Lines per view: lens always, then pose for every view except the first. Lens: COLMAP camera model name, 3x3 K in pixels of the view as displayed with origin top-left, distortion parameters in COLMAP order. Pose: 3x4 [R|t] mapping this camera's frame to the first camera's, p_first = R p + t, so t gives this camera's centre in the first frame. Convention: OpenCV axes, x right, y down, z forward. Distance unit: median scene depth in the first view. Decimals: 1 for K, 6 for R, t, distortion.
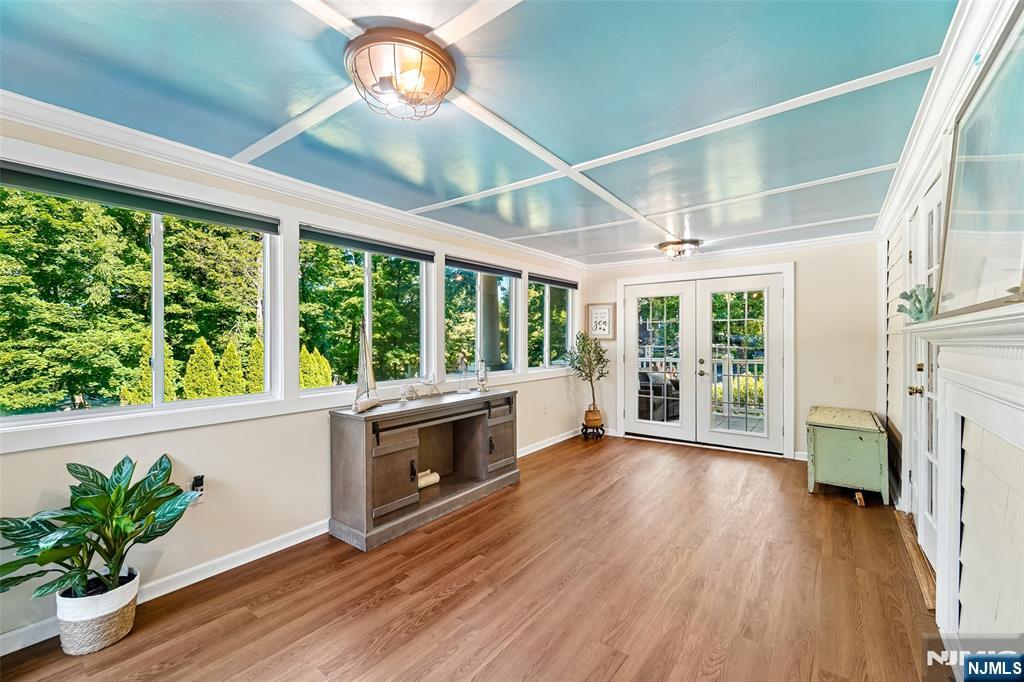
lens RADIAL K [[427.3, 0, 512.5], [0, 427.3, 339.6], [0, 0, 1]] dist [0.001499, -0.000361]
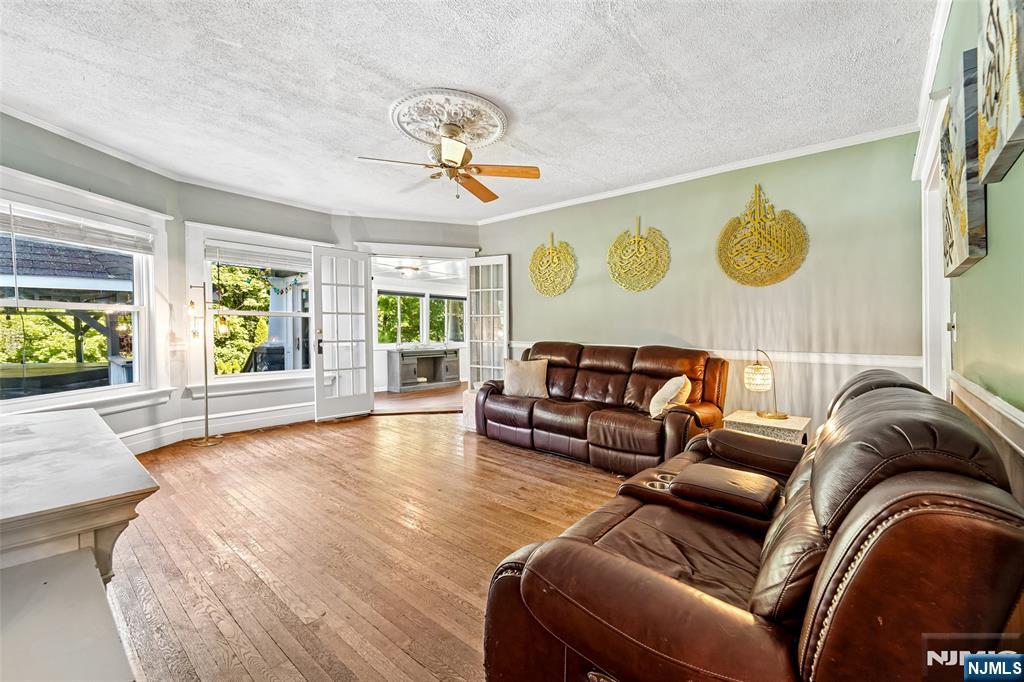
lens RADIAL K [[427.3, 0, 512.0], [0, 427.3, 338.2], [0, 0, 1]] dist [0.001499, -0.000361]
pose [[0.997593, 0.008272, -0.068841, 0.530389], [-0.006780, 0.999738, 0.021872, 0.007821], [0.069003, -0.021353, 0.997388, -1.575346]]
